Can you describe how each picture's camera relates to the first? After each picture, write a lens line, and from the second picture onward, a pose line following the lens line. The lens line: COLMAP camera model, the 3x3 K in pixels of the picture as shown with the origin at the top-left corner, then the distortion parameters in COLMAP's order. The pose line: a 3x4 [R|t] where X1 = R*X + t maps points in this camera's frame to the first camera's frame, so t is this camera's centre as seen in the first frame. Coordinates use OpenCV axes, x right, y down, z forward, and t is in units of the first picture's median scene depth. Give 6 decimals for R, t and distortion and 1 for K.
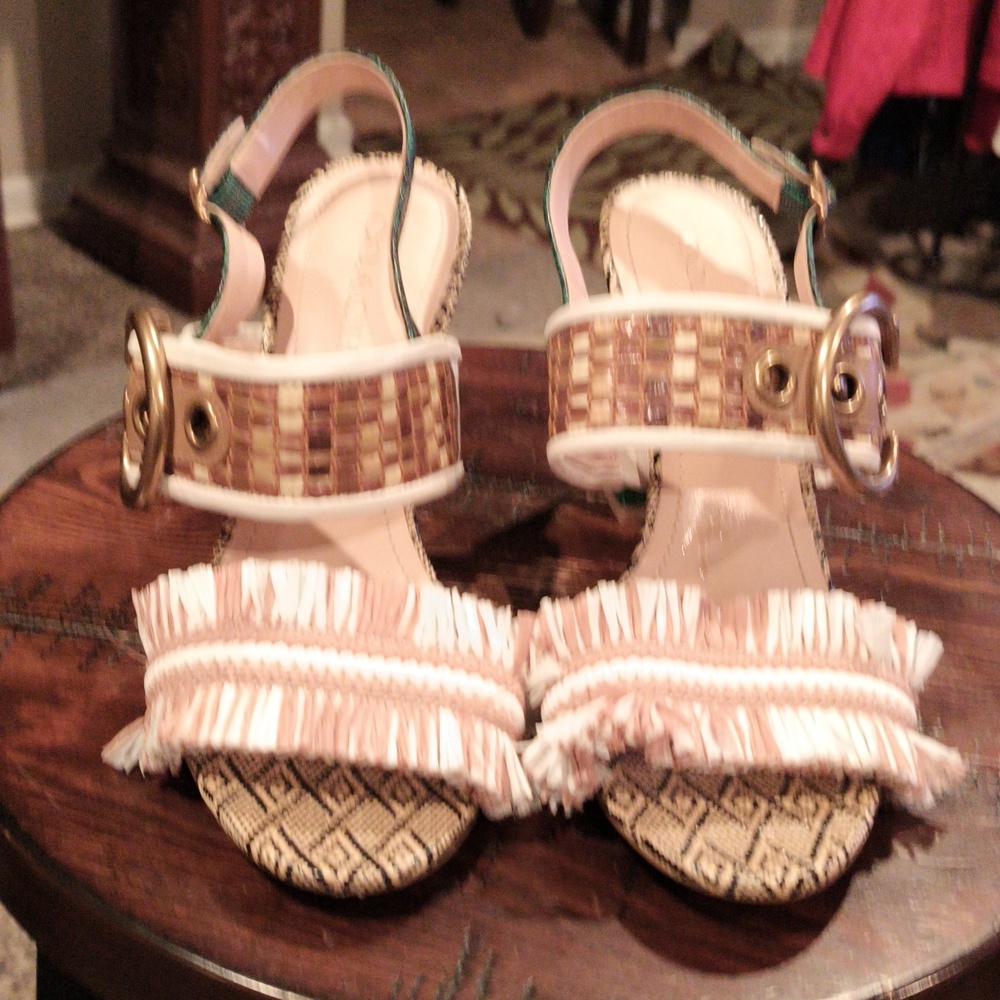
lens RADIAL K [[1580.3, 0, 465.8], [0, 1580.3, 458.2], [0, 0, 1]] dist [0.209065, -0.731769]
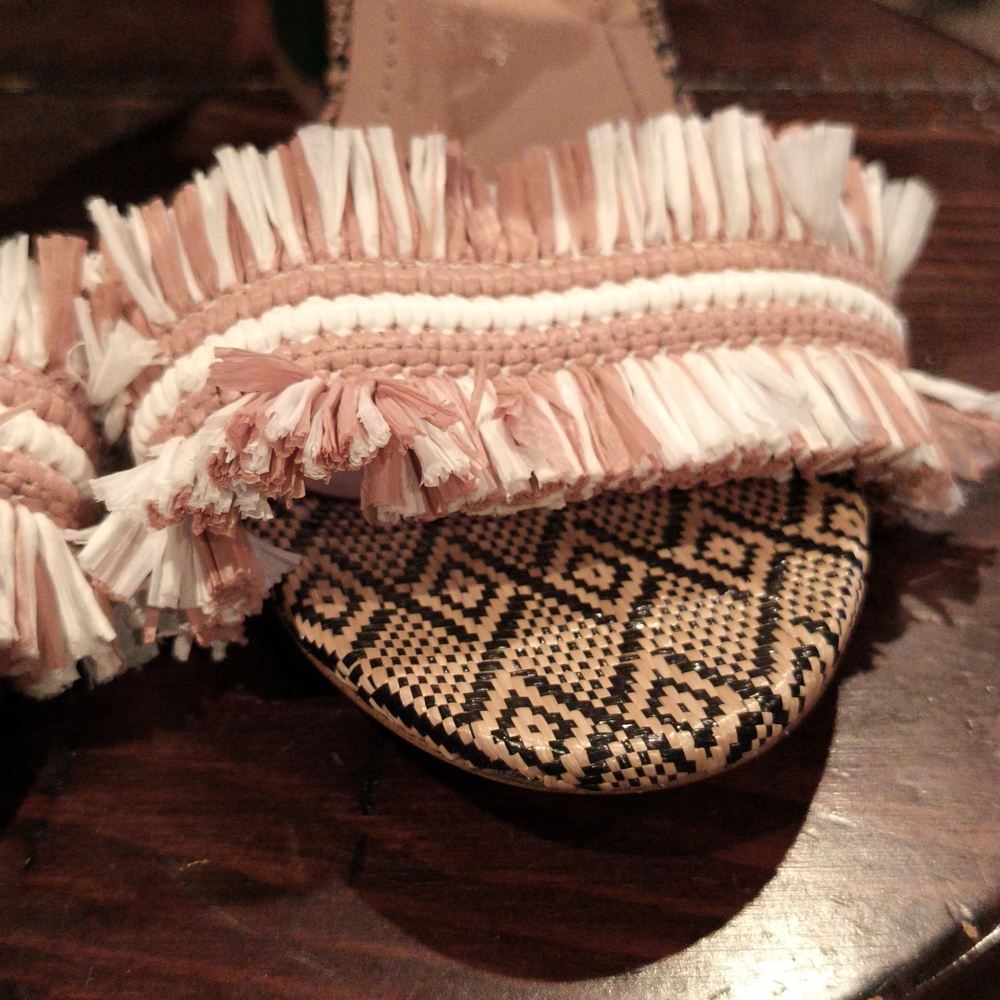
lens RADIAL K [[1580.3, 0, 465.8], [0, 1580.3, 458.2], [0, 0, 1]] dist [0.209065, -0.731769]
pose [[0.981900, -0.156655, 0.106447, 0.094530], [0.141784, 0.980611, 0.135276, 0.117239], [-0.125575, -0.117735, 0.985073, 0.560342]]
